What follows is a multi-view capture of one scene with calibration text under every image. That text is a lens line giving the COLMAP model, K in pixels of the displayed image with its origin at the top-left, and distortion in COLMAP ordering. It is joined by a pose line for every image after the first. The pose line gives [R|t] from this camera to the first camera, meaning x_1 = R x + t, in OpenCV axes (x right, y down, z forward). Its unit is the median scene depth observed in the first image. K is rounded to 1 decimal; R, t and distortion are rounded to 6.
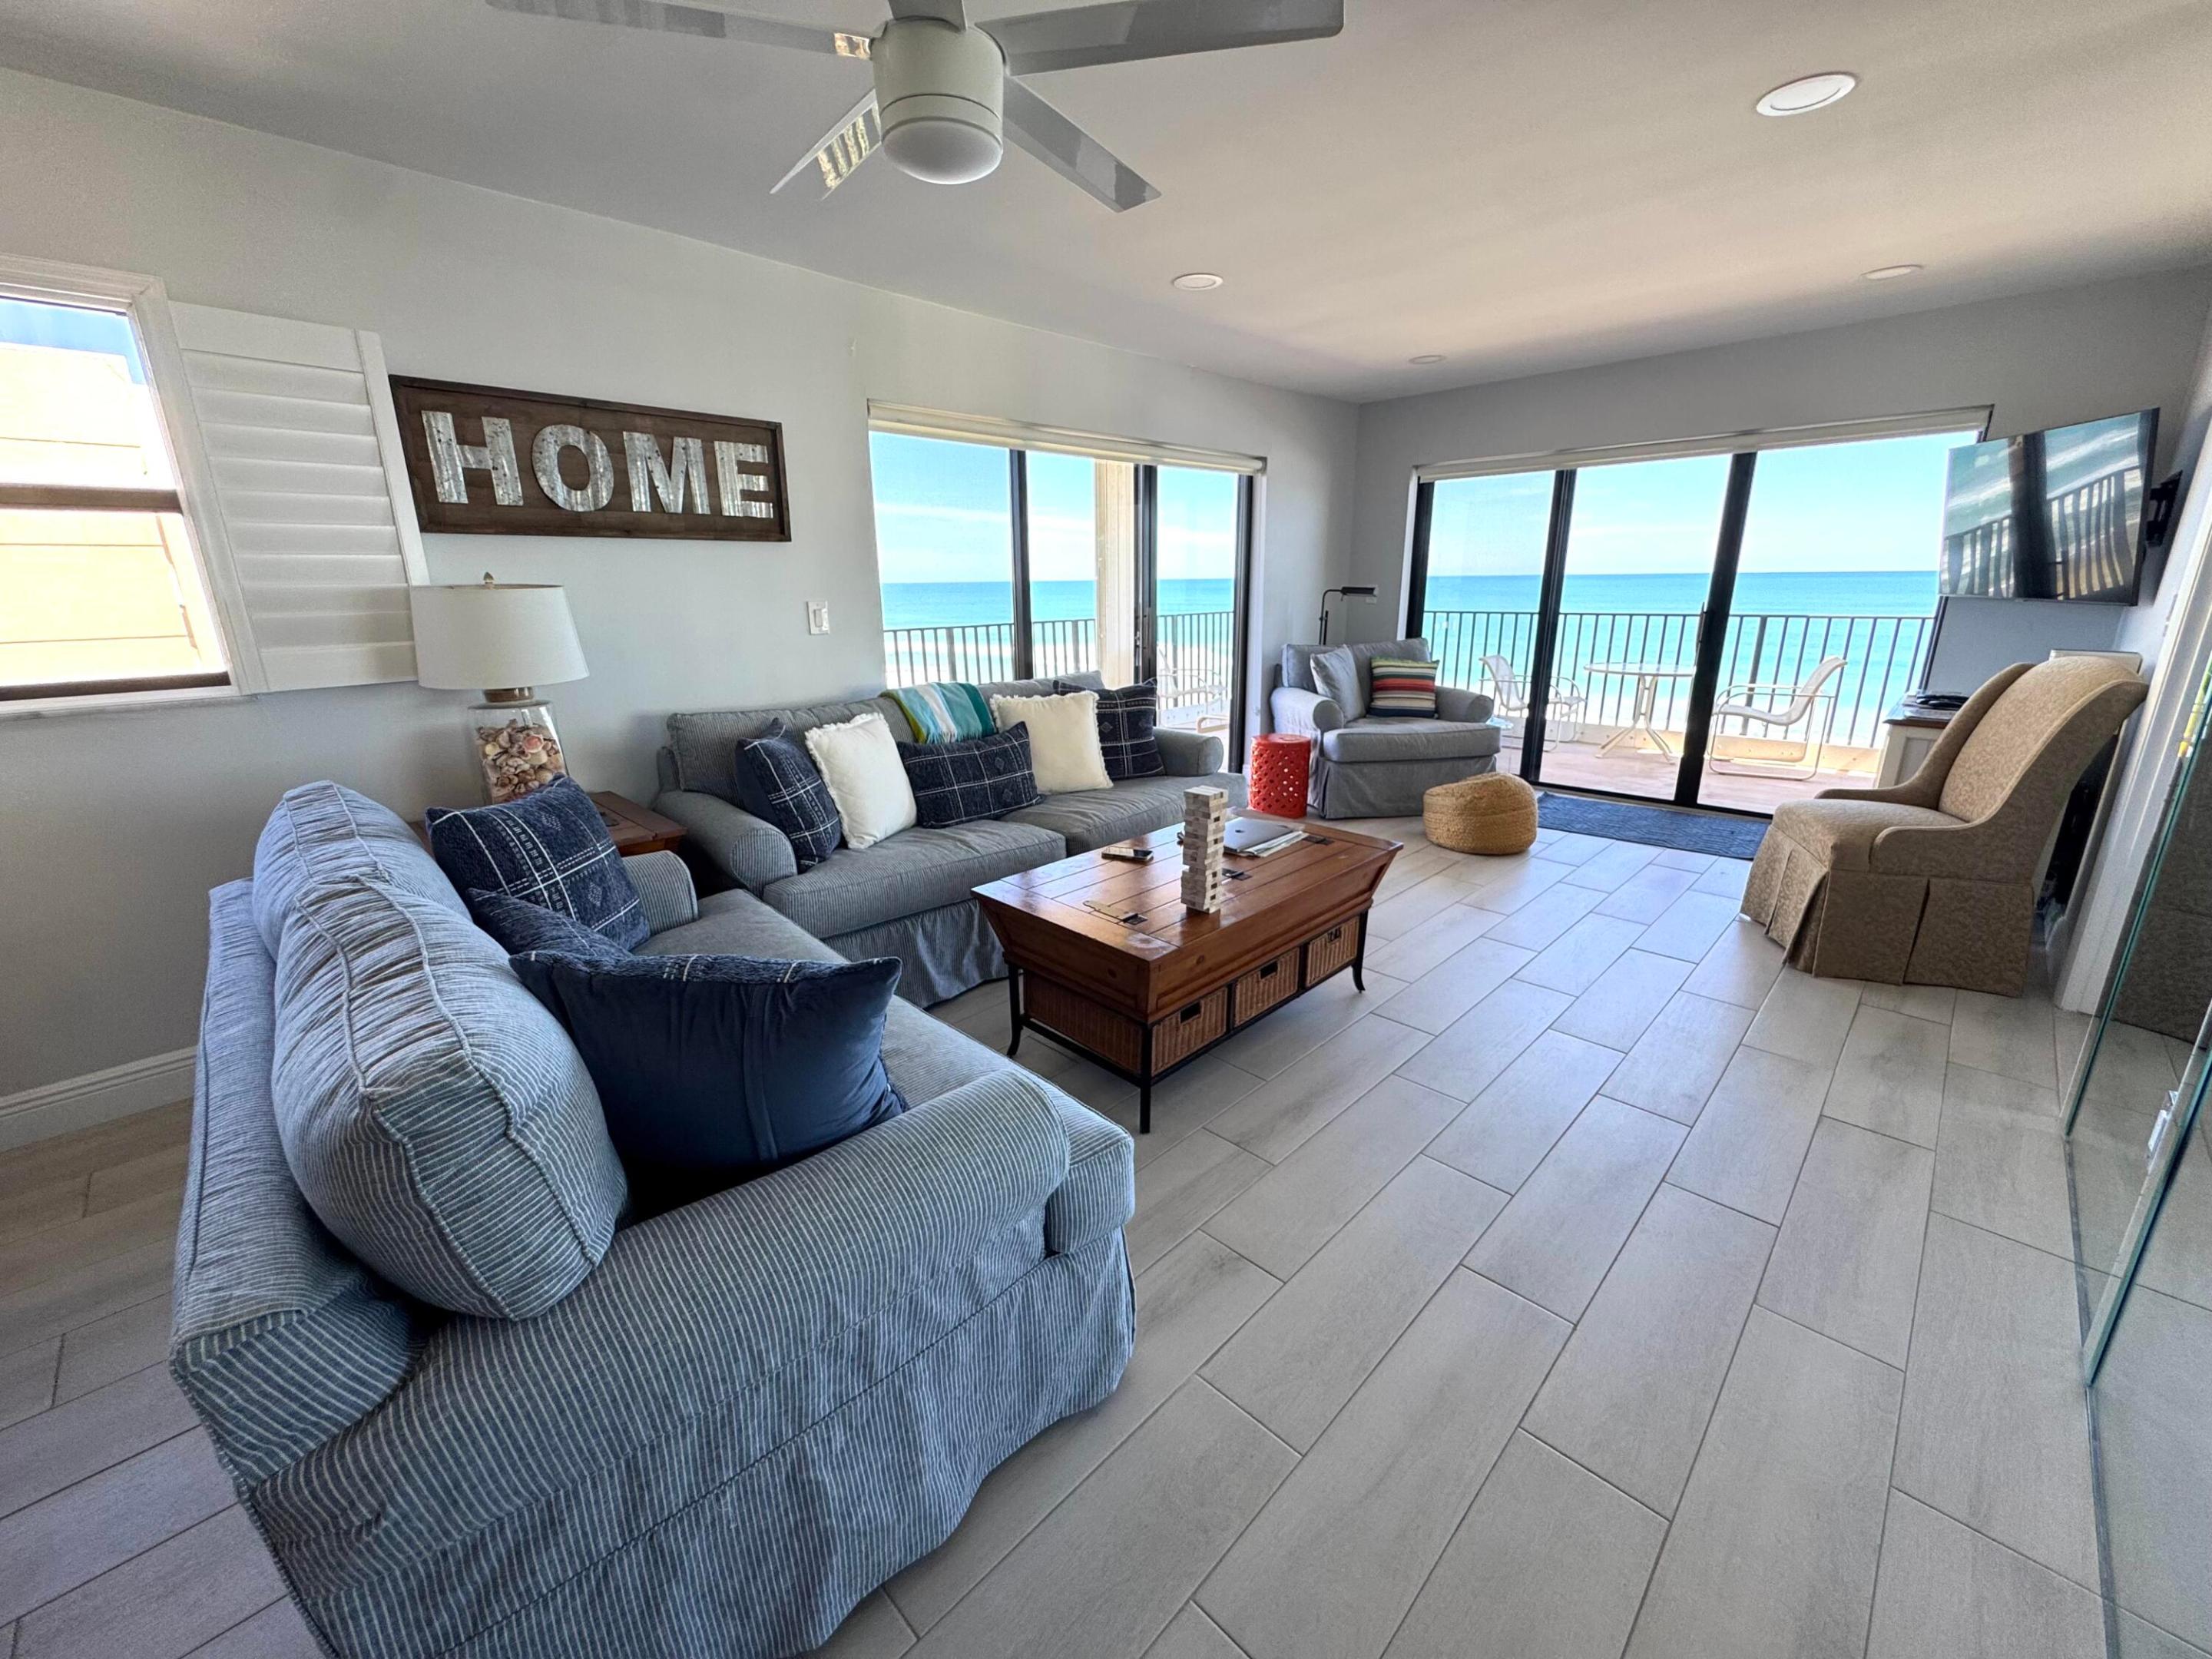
lens RADIAL K [[890.7, 0, 1106.0], [0, 890.7, 829.5], [0, 0, 1]] dist [-0.003109, 0.000239]
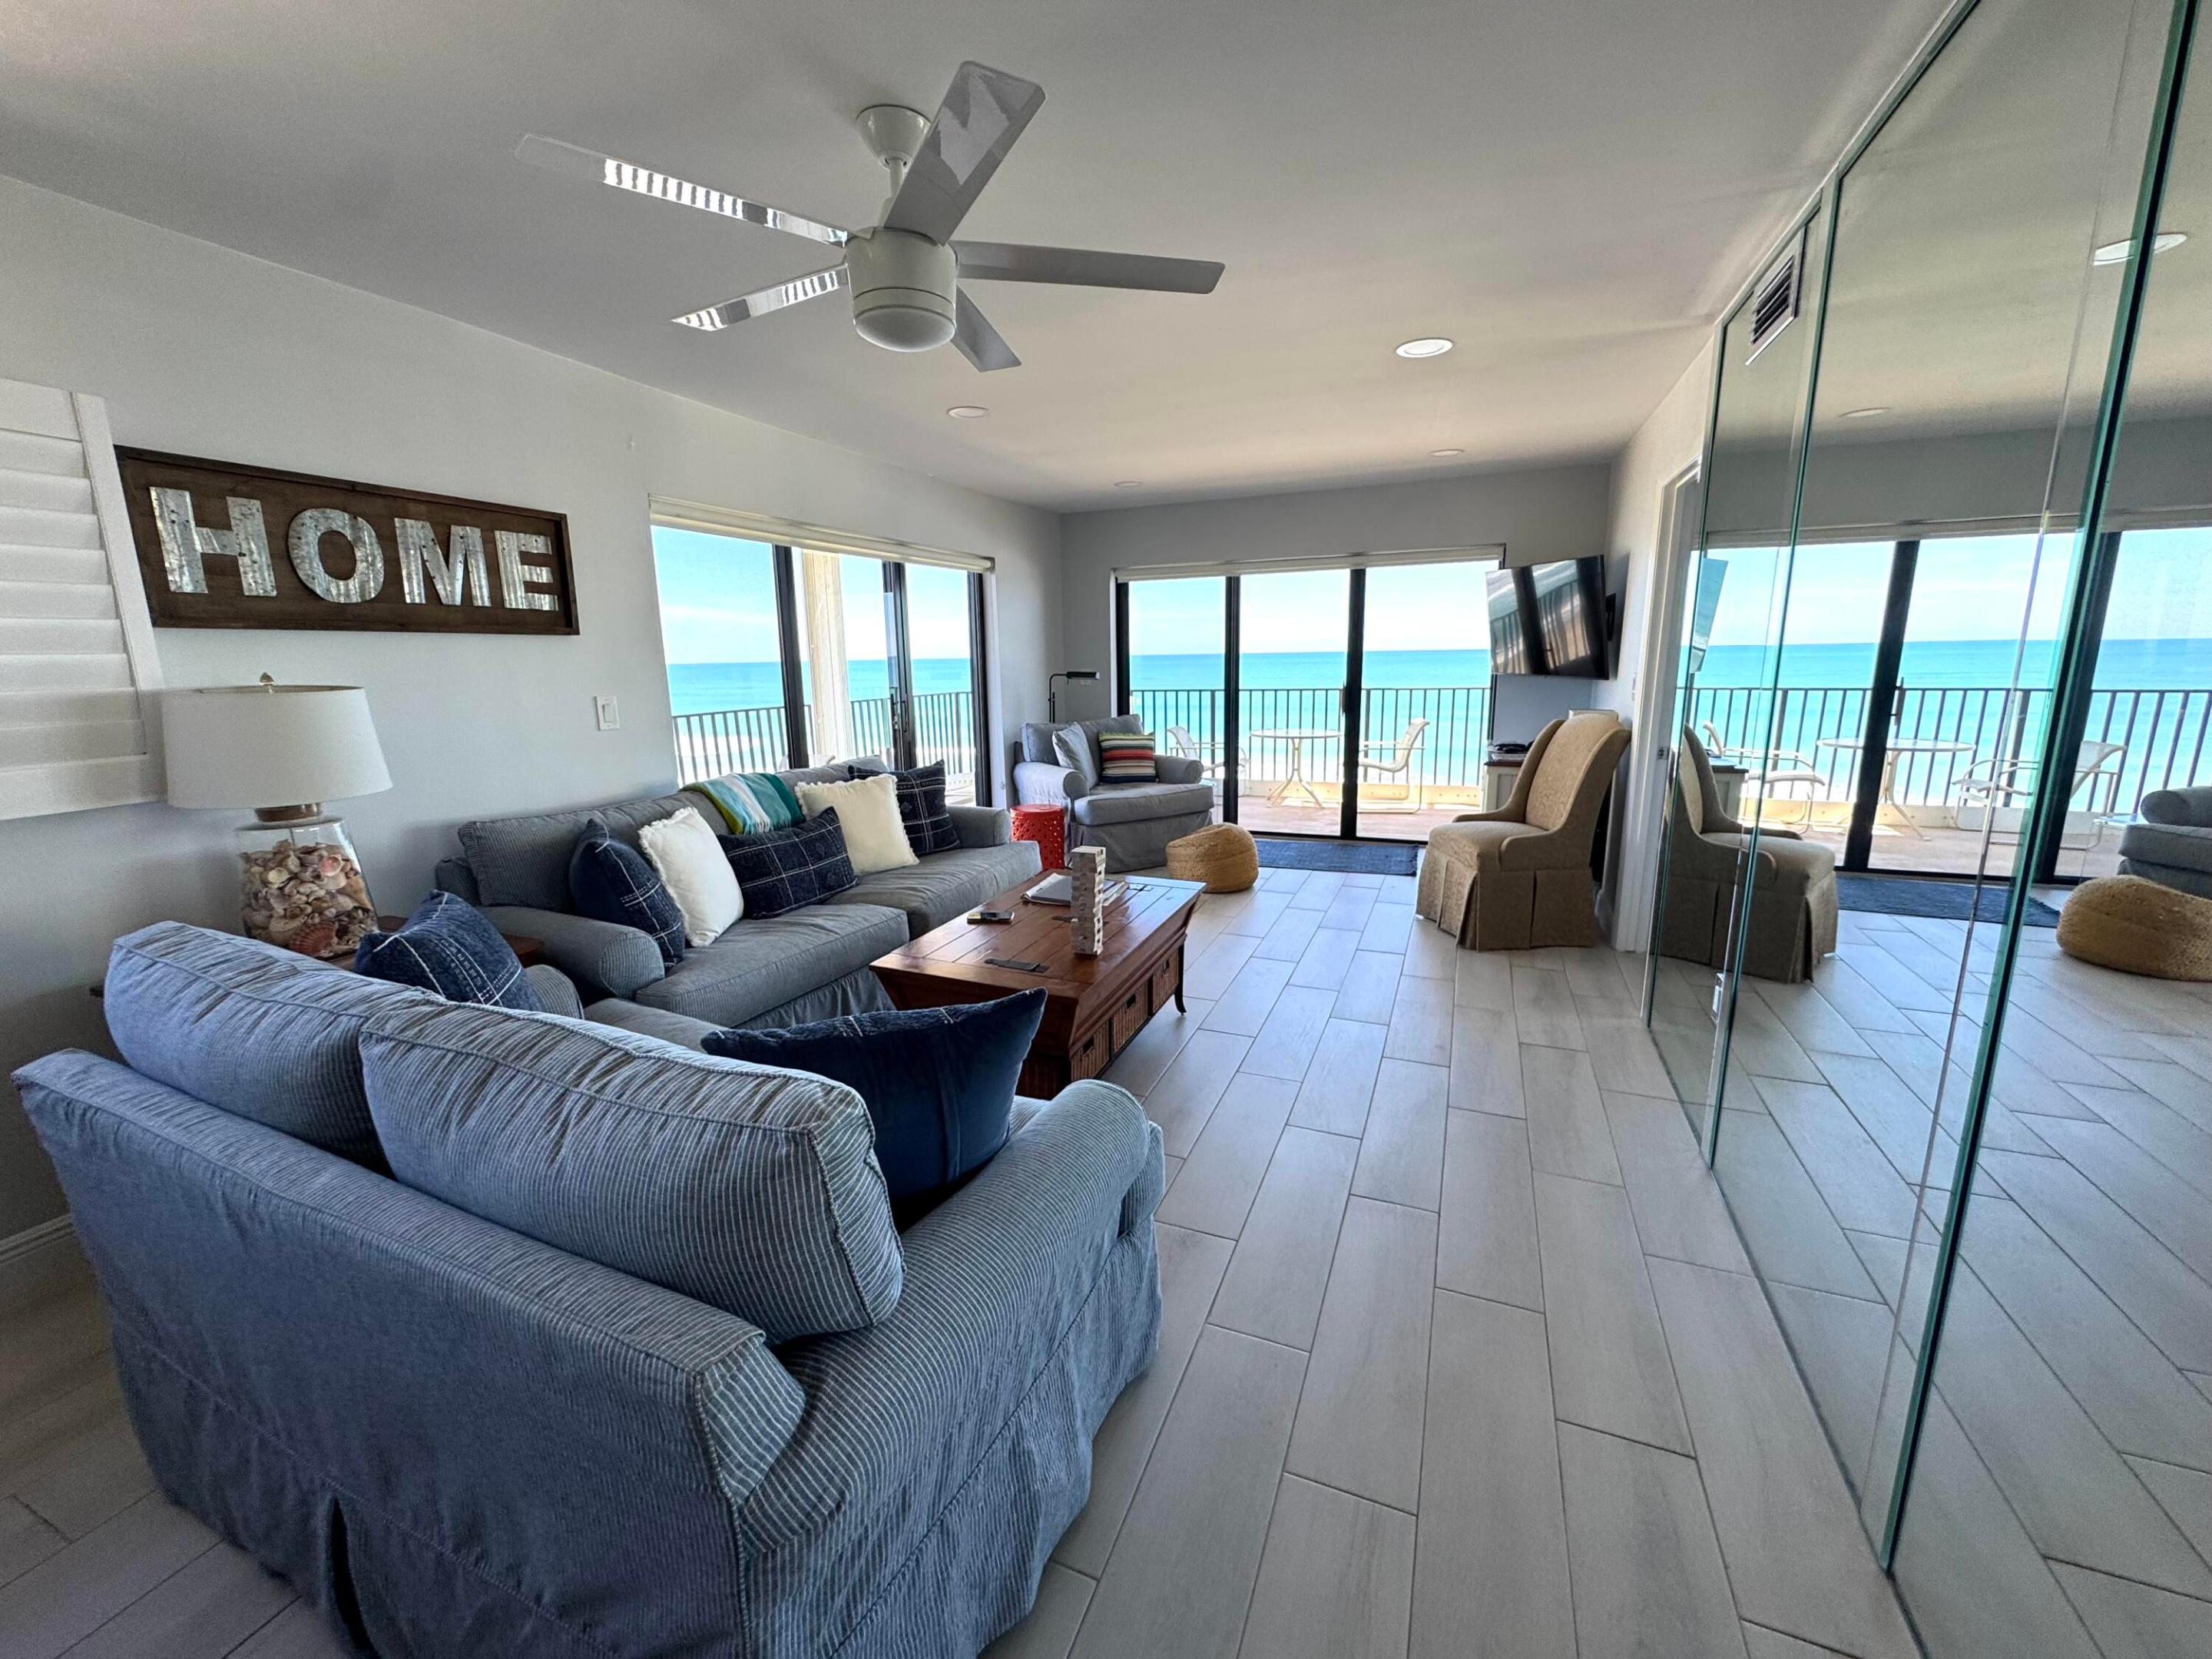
lens RADIAL K [[890.7, 0, 1106.0], [0, 890.7, 829.5], [0, 0, 1]] dist [-0.003109, 0.000239]
pose [[0.924950, -0.077478, 0.372108, -0.211462], [0.109148, 0.991913, -0.064779, 0.006050], [-0.364080, 0.100532, 0.925926, -0.066860]]
